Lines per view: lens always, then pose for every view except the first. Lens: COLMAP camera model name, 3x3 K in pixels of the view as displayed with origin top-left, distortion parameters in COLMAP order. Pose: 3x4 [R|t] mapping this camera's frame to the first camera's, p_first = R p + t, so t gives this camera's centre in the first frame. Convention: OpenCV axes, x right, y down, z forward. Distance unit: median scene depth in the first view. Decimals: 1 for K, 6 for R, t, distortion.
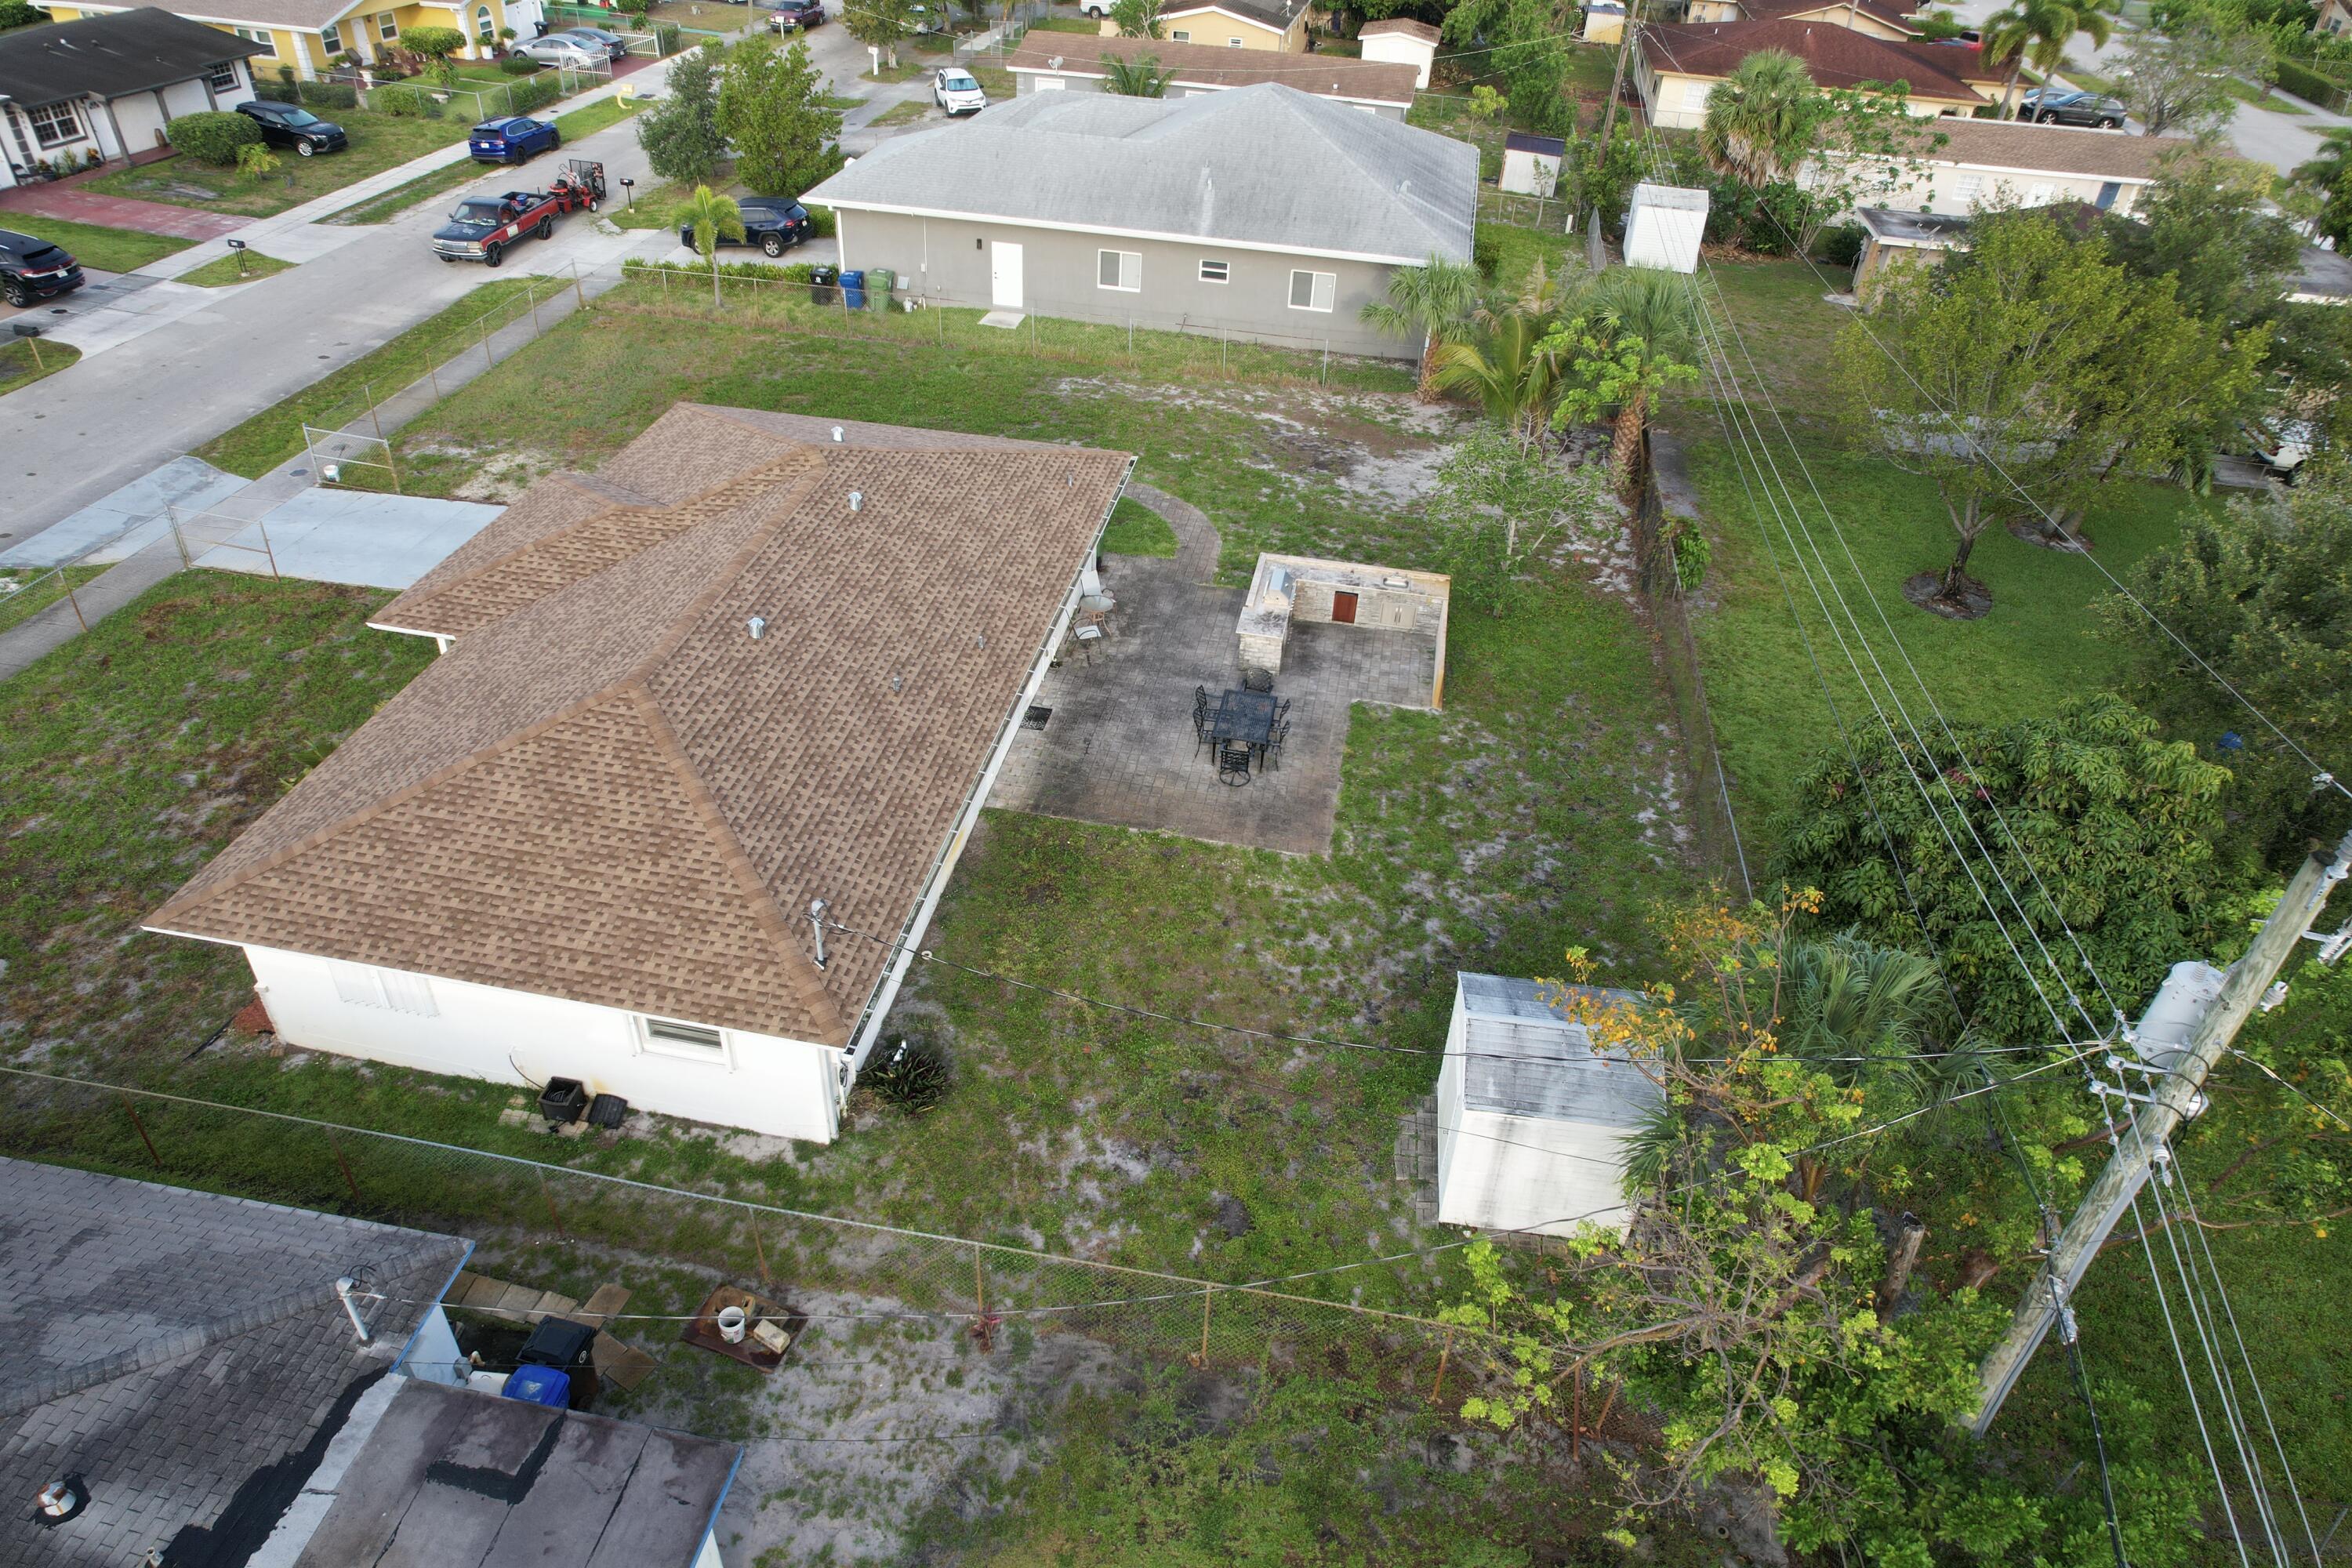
lens RADIAL K [[1497.6, 0, 1176.0], [0, 1497.6, 784.0], [0, 0, 1]] dist [-0.077093, 0.073179]
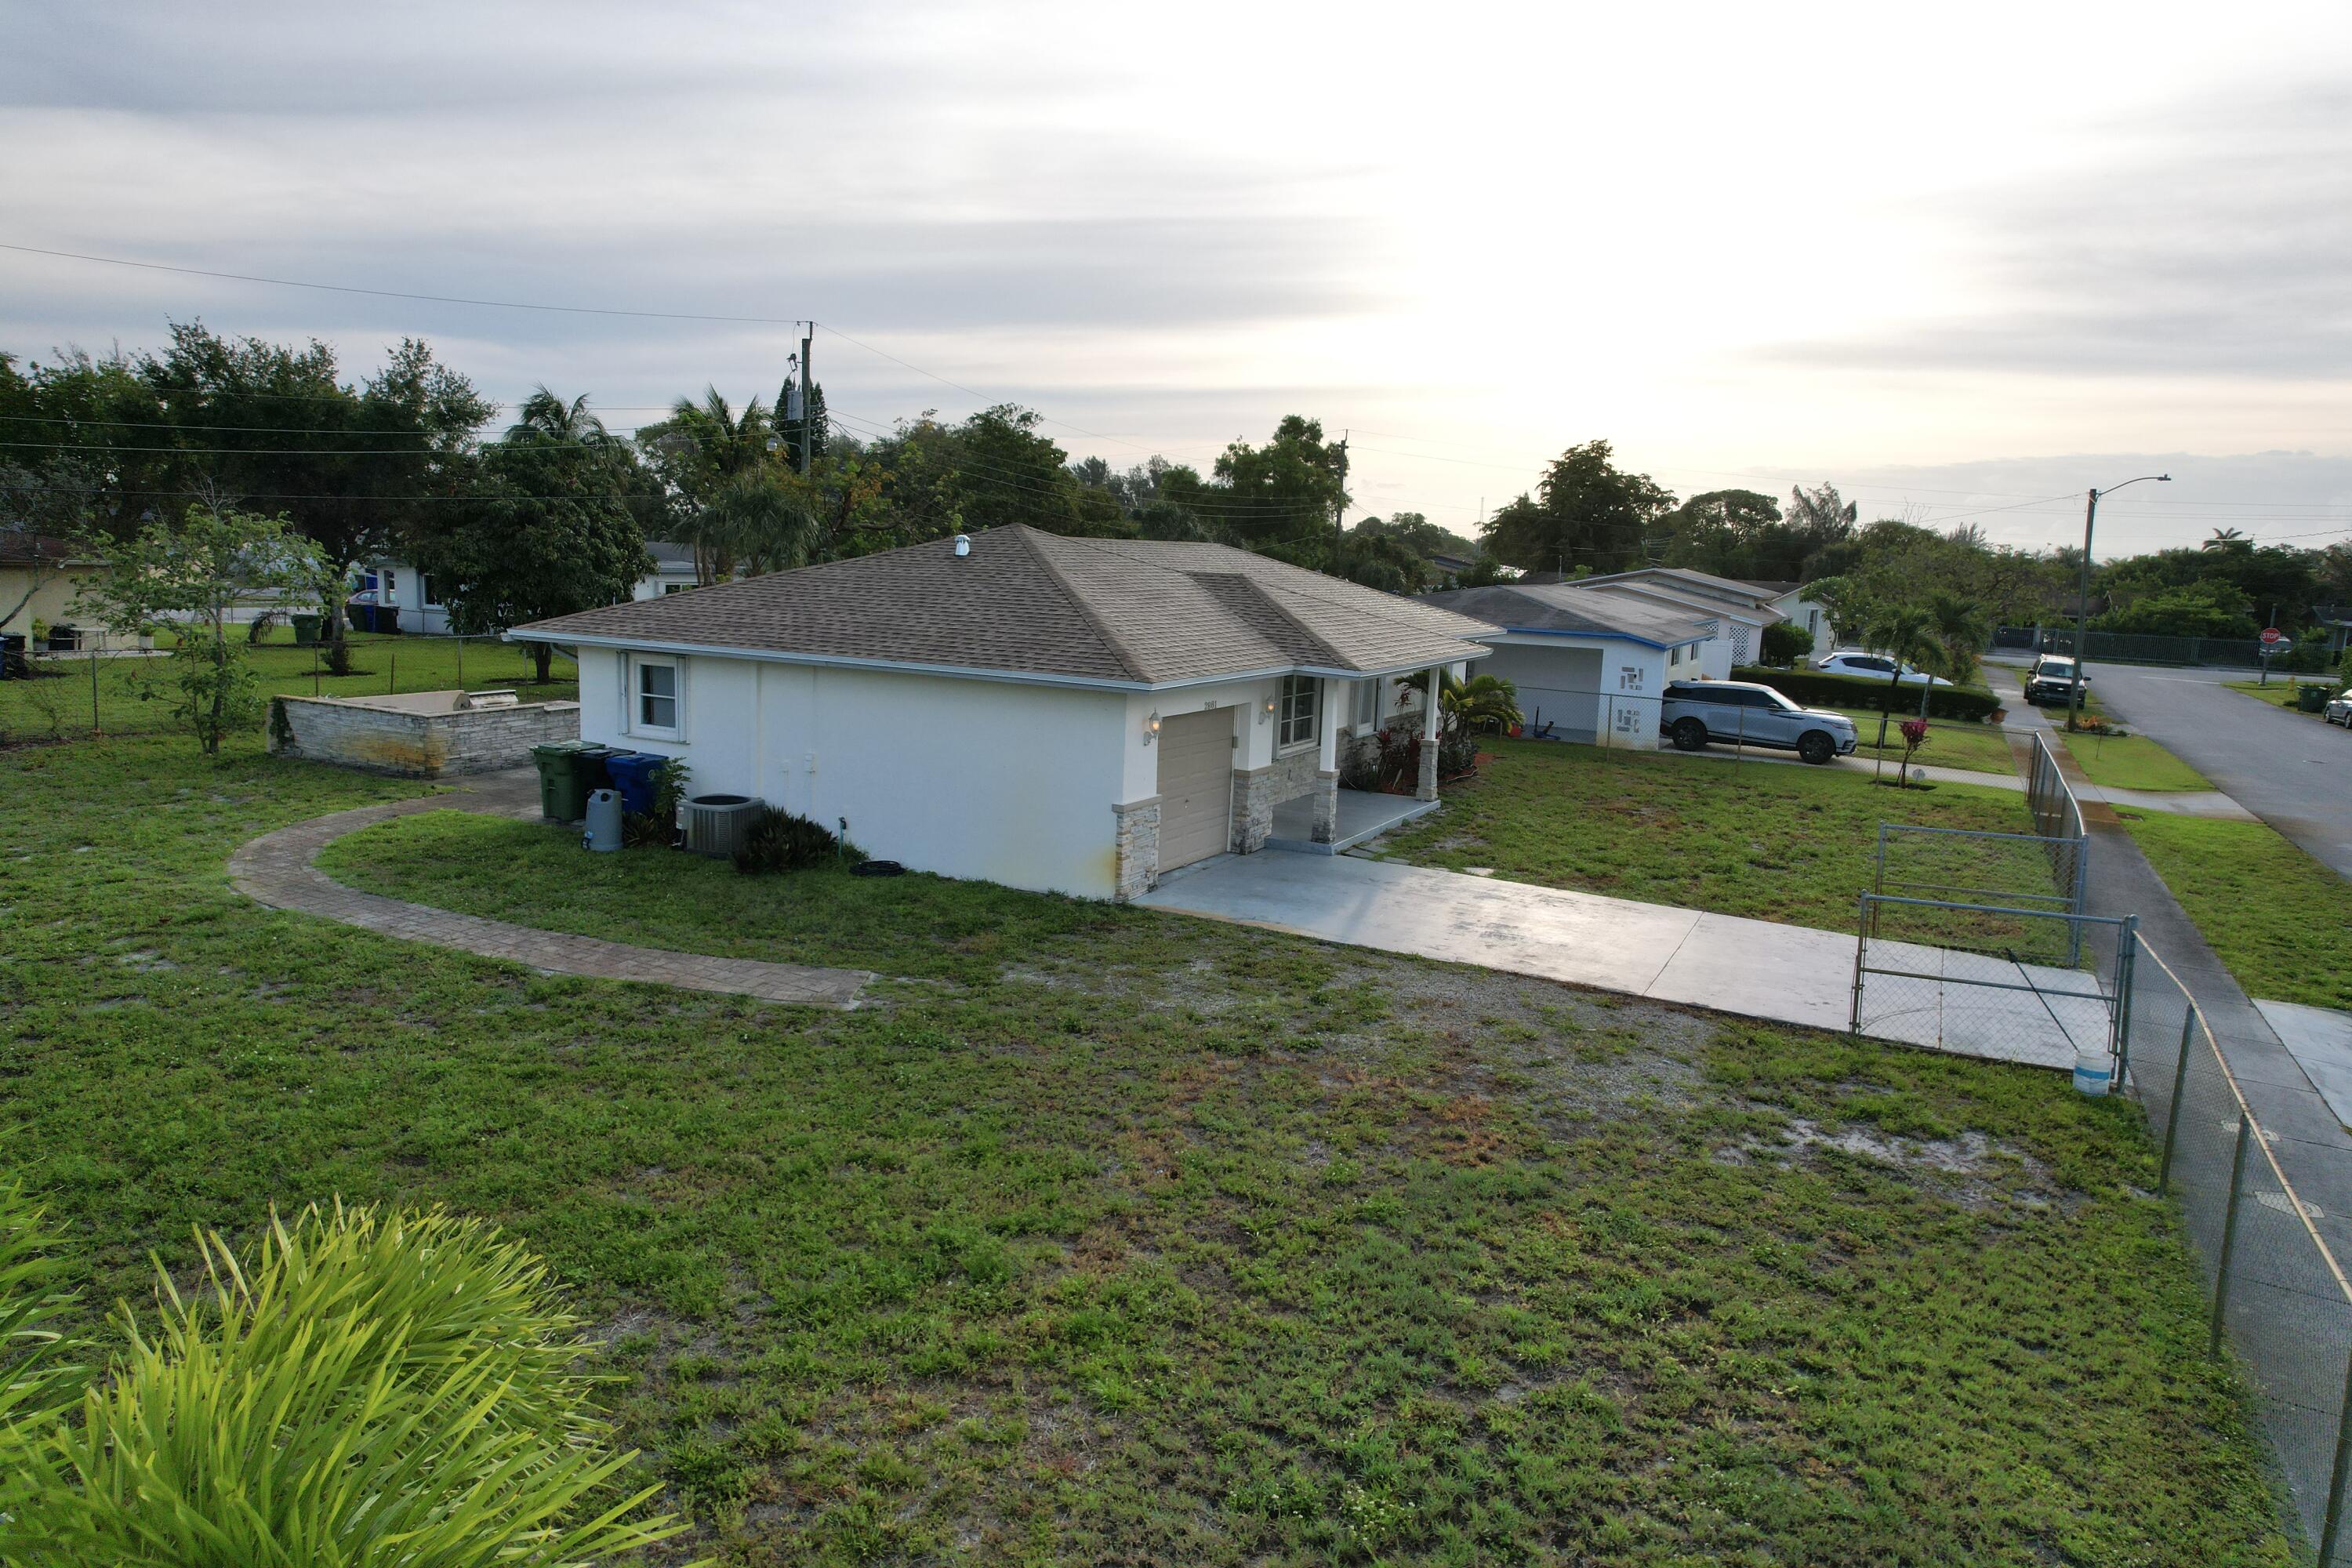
lens RADIAL K [[1497.6, 0, 1176.0], [0, 1497.6, 784.0], [0, 0, 1]] dist [-0.077093, 0.073179]
pose [[-0.949821, -0.132963, 0.283127, -0.508943], [0.107075, 0.712259, 0.693702, -0.600871], [-0.293897, 0.689209, -0.662281, 1.409448]]
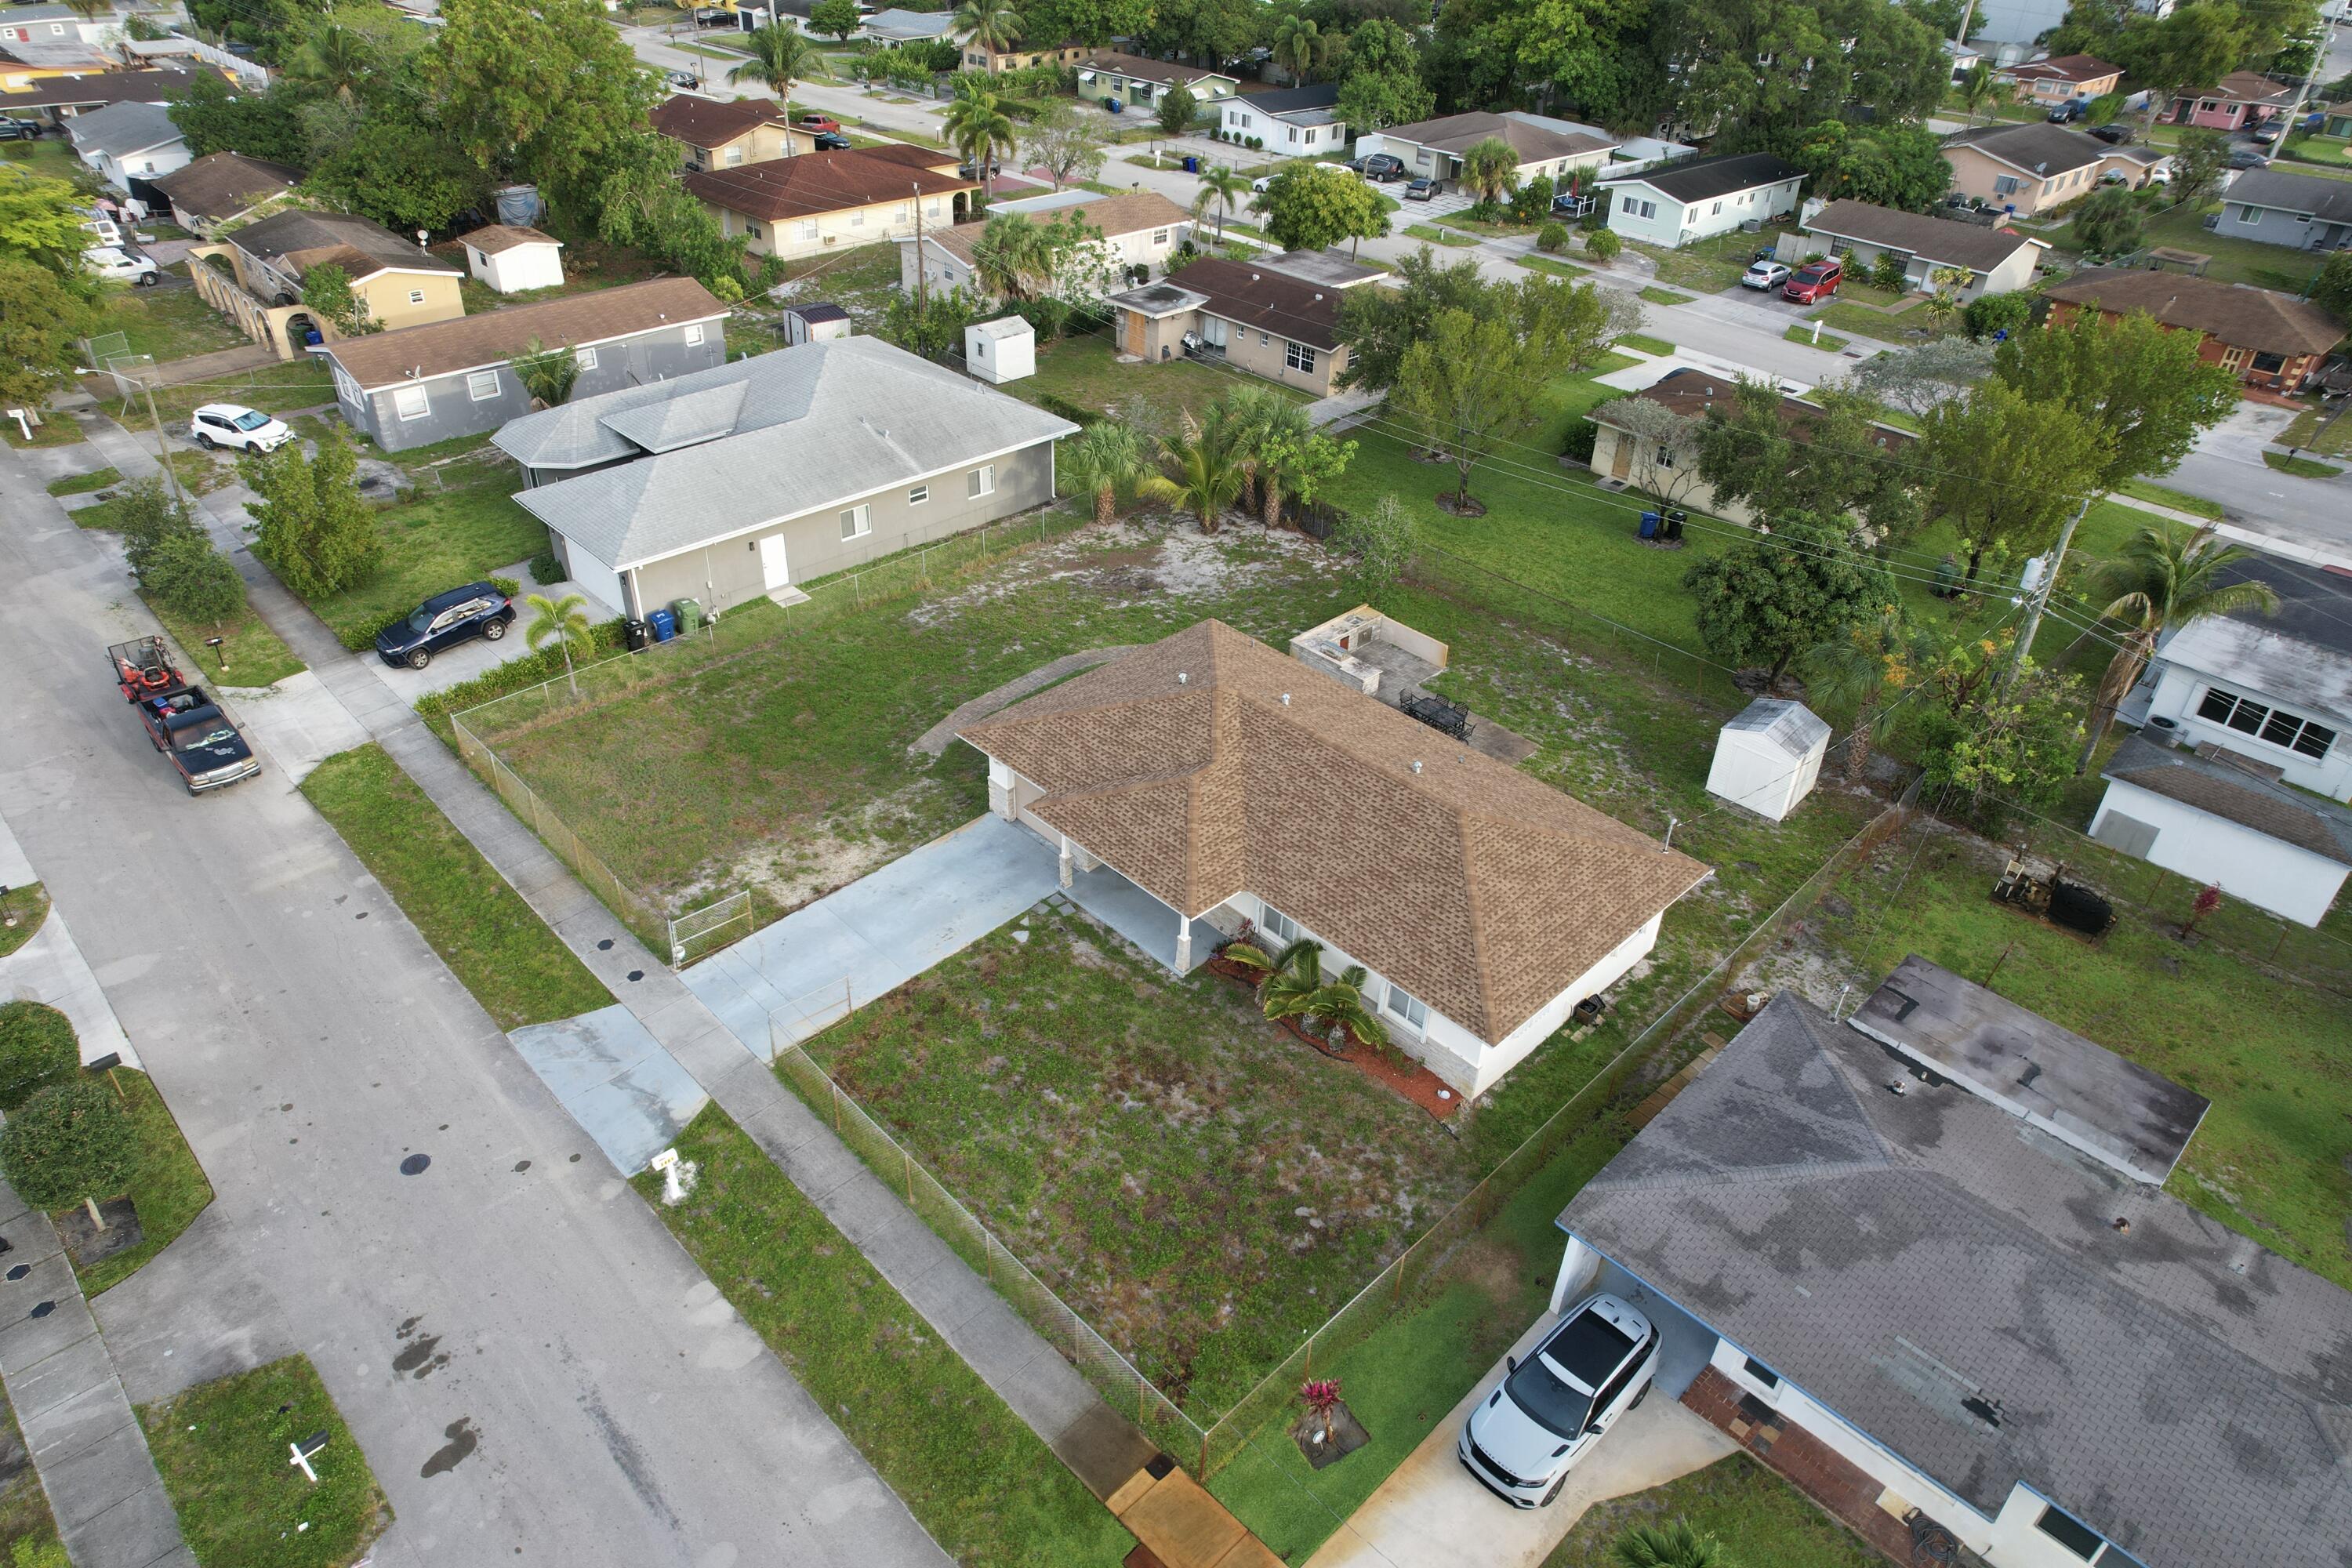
lens RADIAL K [[1497.6, 0, 1176.0], [0, 1497.6, 784.0], [0, 0, 1]] dist [-0.077093, 0.073179]
pose [[0.583421, -0.481359, 0.654151, -1.127301], [0.475312, 0.855463, 0.205576, -0.410181], [-0.658558, 0.190988, 0.727890, -0.038831]]
